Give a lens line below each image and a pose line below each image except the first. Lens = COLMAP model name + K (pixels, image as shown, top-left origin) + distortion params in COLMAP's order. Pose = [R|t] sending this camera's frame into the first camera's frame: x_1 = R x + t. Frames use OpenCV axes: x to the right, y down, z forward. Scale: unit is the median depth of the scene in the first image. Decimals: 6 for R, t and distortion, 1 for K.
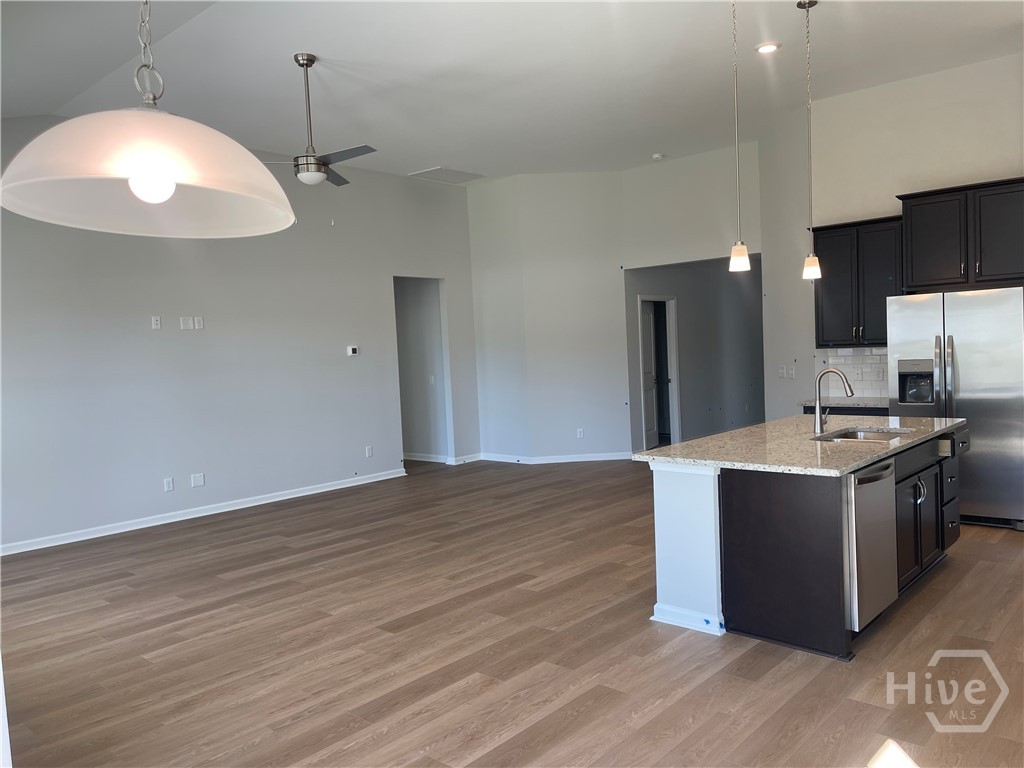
lens RADIAL K [[765.7, 0, 523.3], [0, 765.7, 380.8], [0, 0, 1]] dist [0.081126, -0.106539]
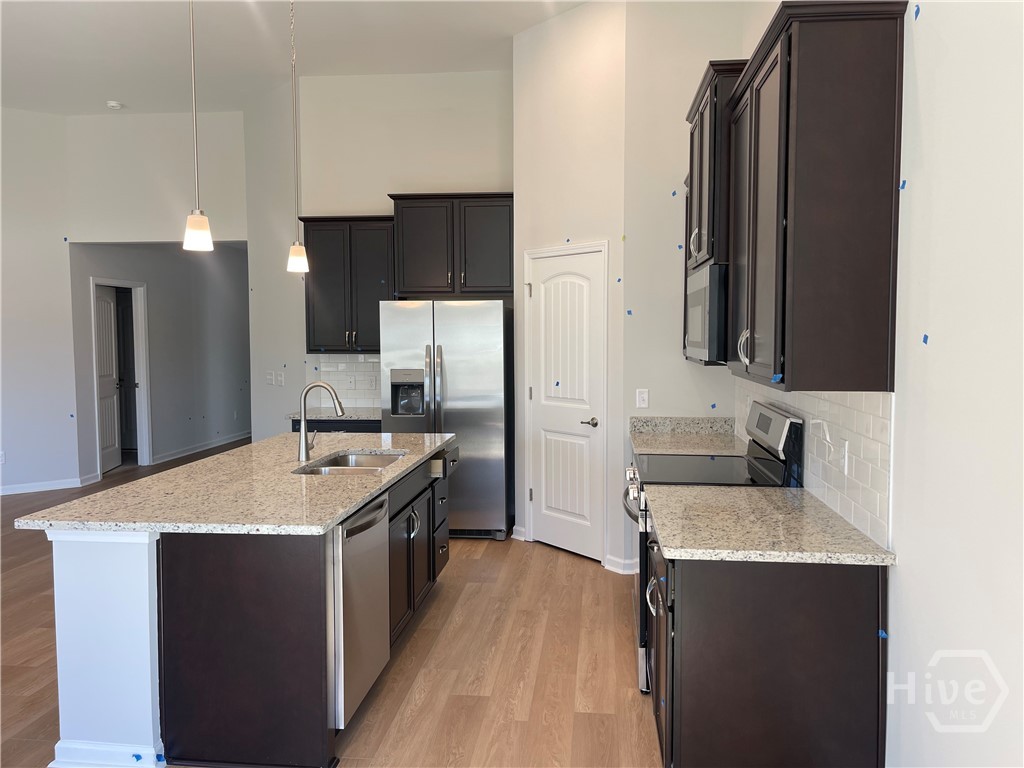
lens RADIAL K [[765.7, 0, 523.3], [0, 765.7, 380.8], [0, 0, 1]] dist [0.081126, -0.106539]
pose [[0.810410, 0.004322, 0.585847, 0.083478], [-0.006068, 0.999981, 0.001016, -0.017394], [-0.585832, -0.004378, 0.810421, 0.184742]]
